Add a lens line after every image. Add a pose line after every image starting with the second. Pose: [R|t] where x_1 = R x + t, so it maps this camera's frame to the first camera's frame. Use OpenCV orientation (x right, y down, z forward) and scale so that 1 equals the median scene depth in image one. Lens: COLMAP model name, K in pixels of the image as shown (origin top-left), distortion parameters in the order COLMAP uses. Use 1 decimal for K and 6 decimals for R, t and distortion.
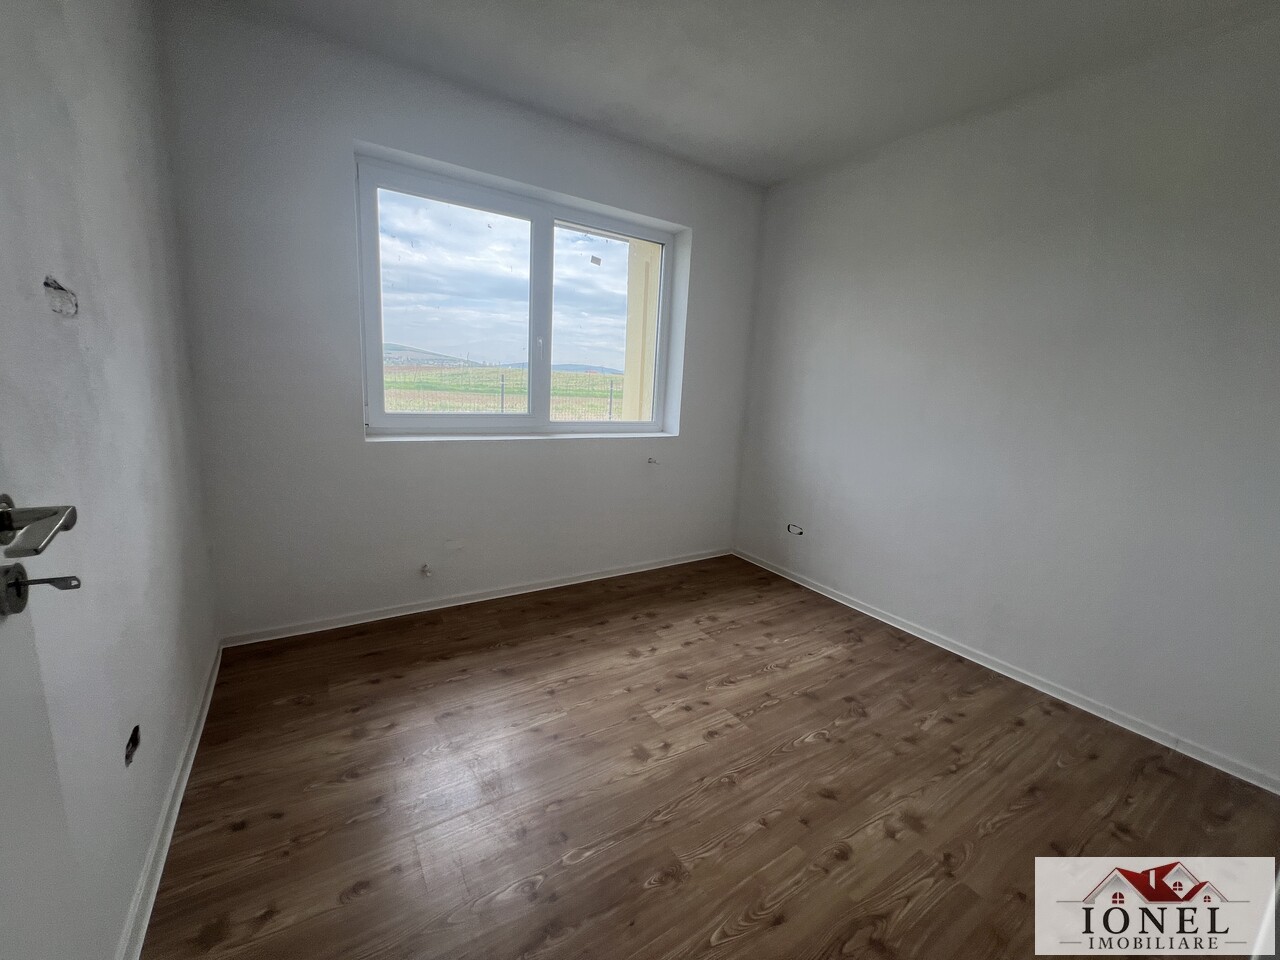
lens RADIAL K [[514.4, 0, 640.0], [0, 514.4, 480.0], [0, 0, 1]] dist [-0.002301, 0.000048]
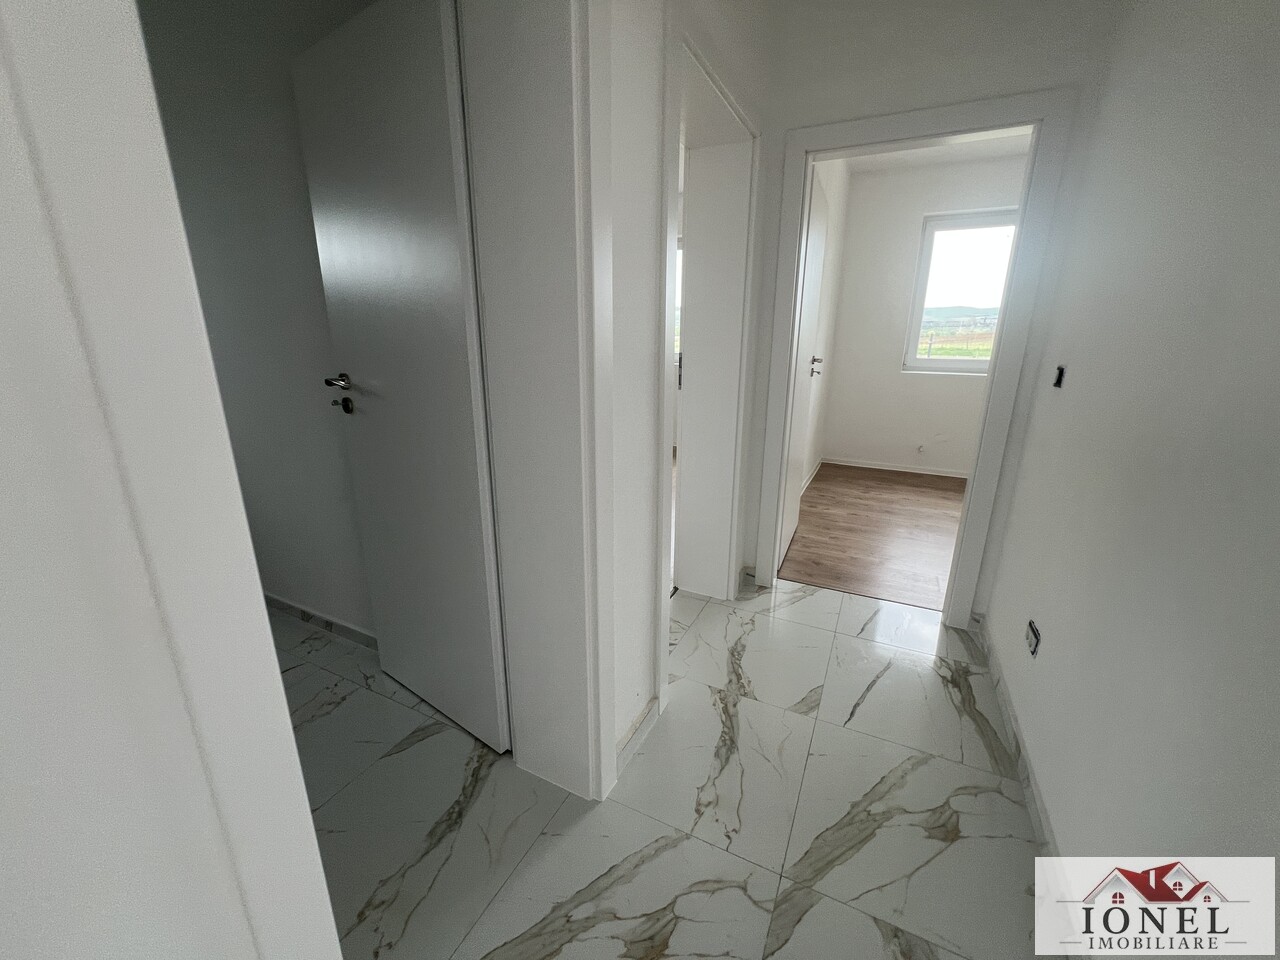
lens RADIAL K [[514.4, 0, 640.0], [0, 514.4, 480.0], [0, 0, 1]] dist [-0.002301, 0.000048]
pose [[0.516072, 0.179586, -0.837507, 0.825344], [-0.136403, 0.982527, 0.126631, 0.269414], [0.845614, 0.048888, 0.531551, -1.057111]]
